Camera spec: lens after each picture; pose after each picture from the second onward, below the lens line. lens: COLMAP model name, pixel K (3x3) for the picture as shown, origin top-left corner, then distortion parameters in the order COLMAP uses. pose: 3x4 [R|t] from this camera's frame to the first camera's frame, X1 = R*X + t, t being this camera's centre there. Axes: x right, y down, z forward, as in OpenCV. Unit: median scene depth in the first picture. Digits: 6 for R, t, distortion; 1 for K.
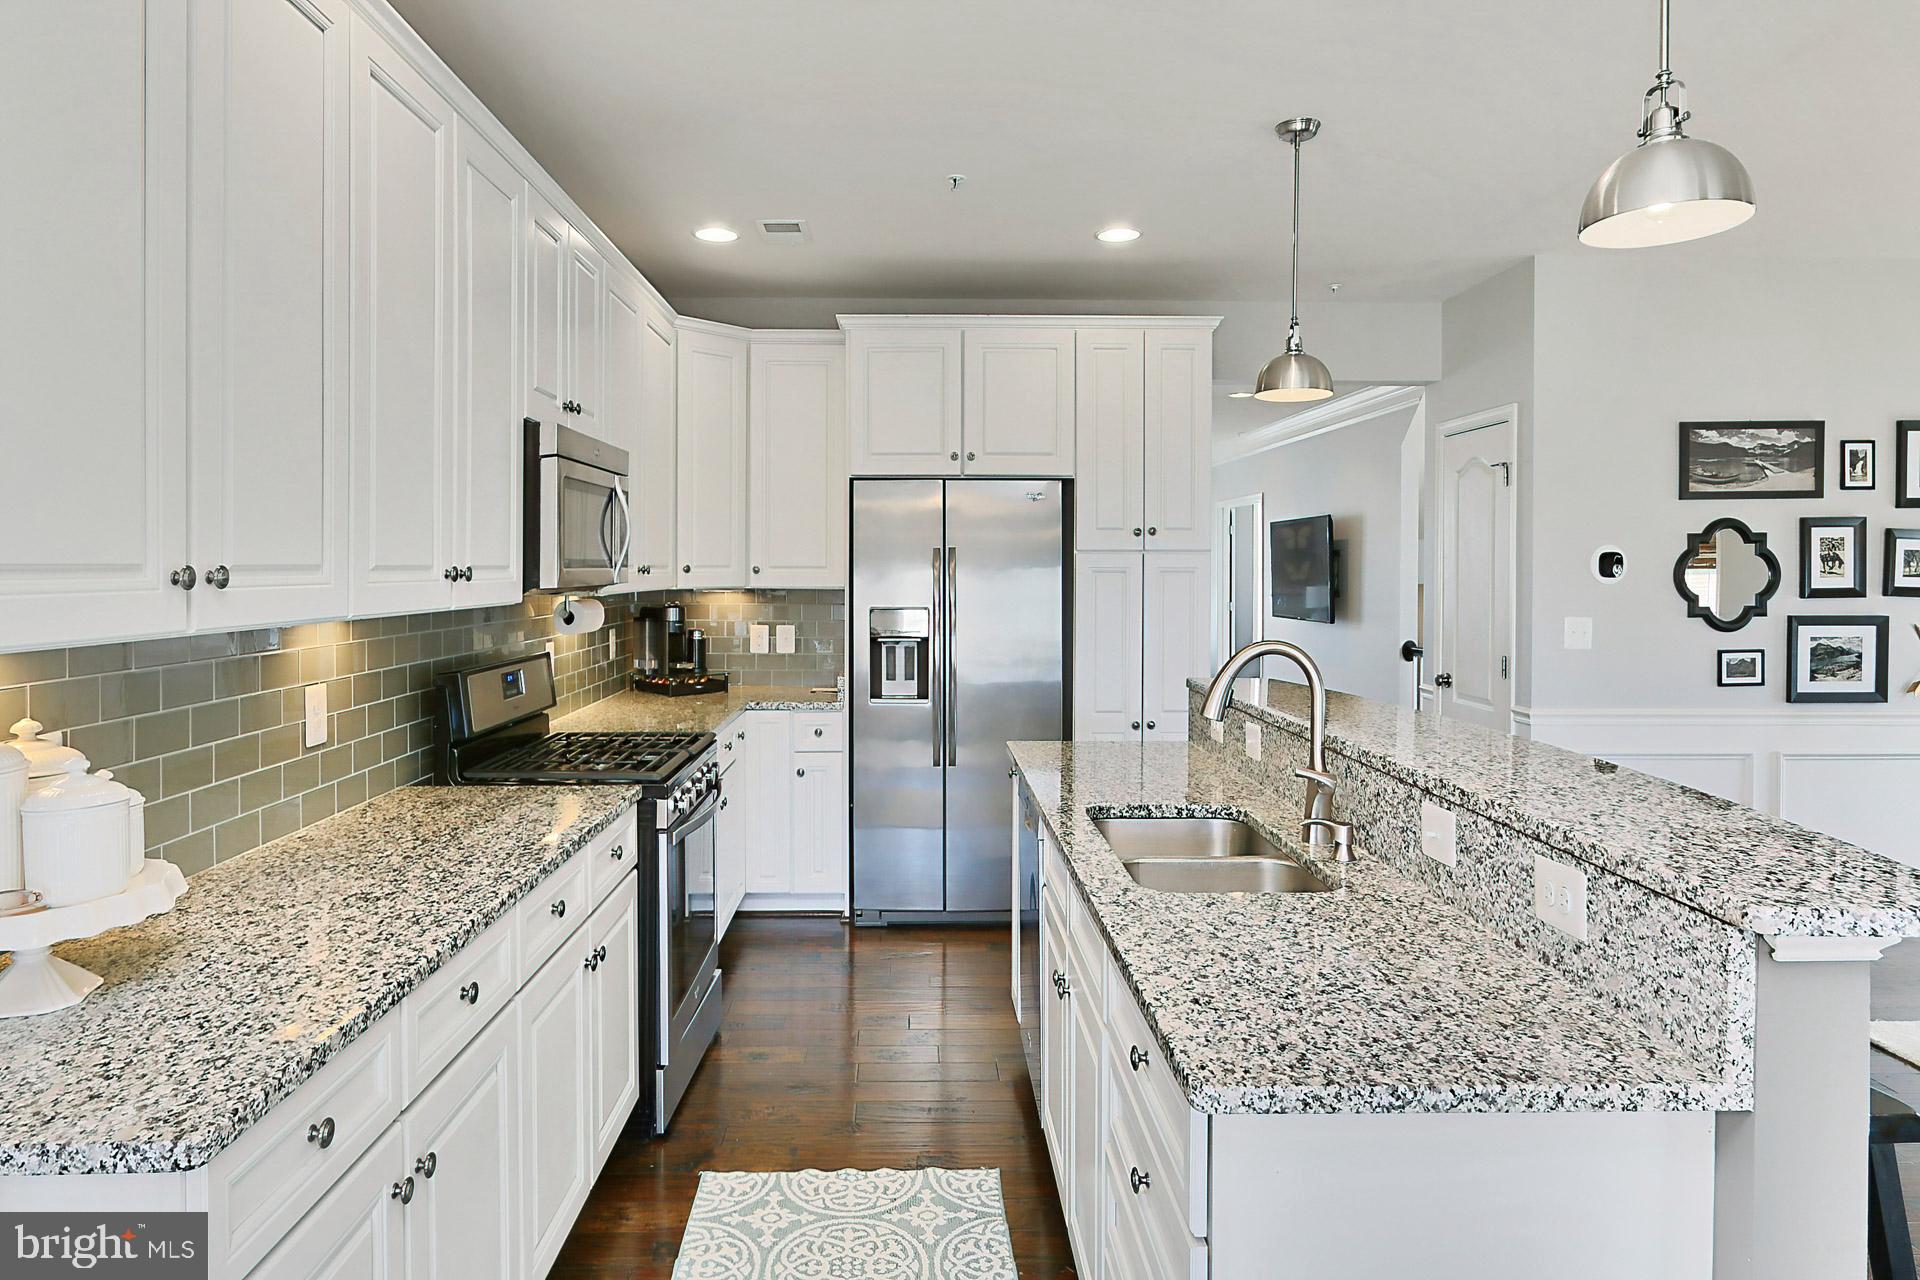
lens RADIAL K [[1123.3, 0, 959.8], [0, 1123.3, 564.5], [0, 0, 1]] dist [-0.015448, 0.014731]
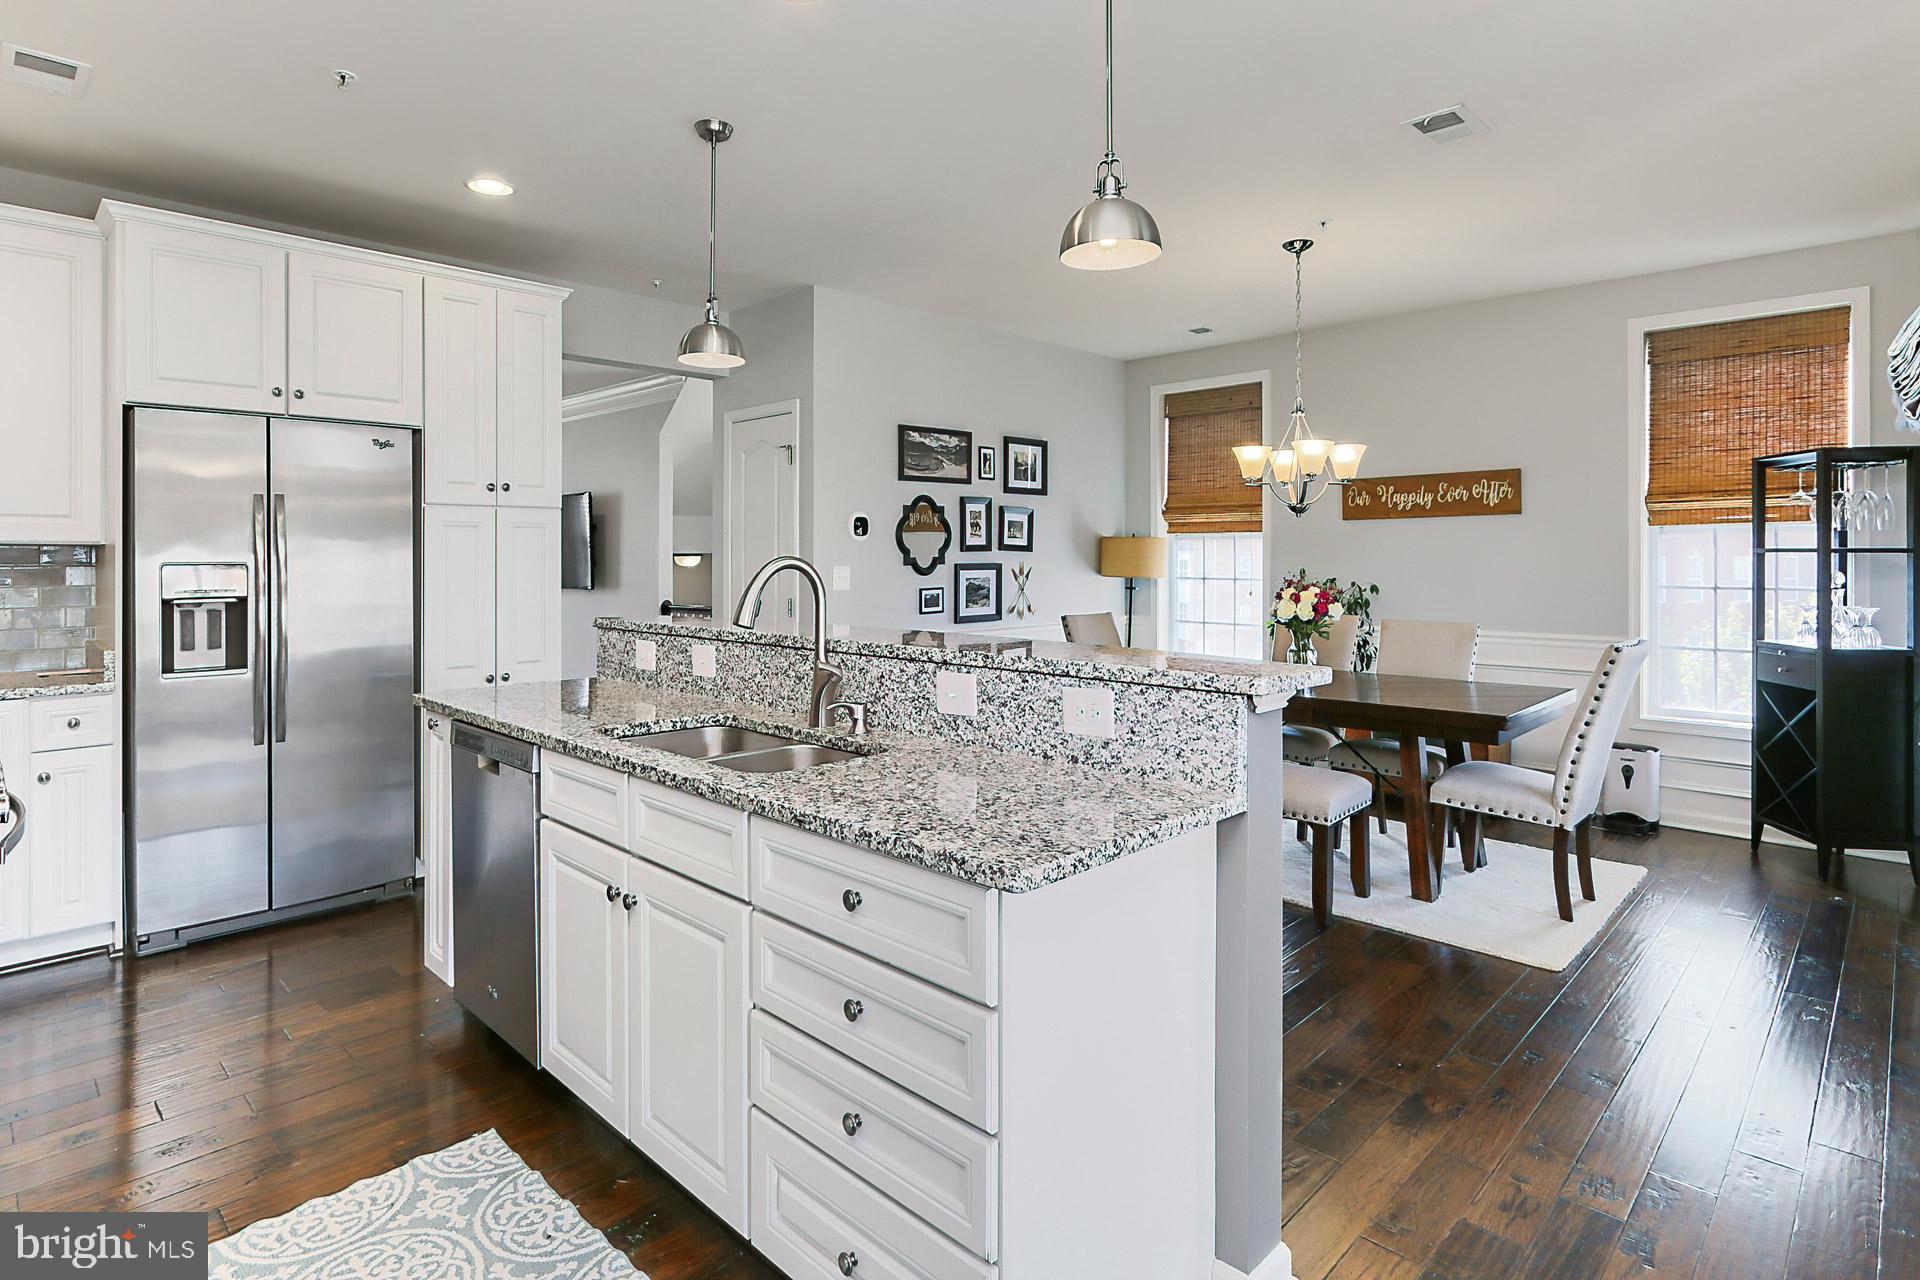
lens RADIAL K [[980.1, 0, 966.8], [0, 980.1, 542.3], [0, 0, 1]] dist [-0.001662, 0.001588]
pose [[0.723403, 0.001790, 0.690424, -0.203357], [0.005123, 0.999955, -0.007960, 0.043477], [-0.690407, 0.009295, 0.723361, 0.099075]]
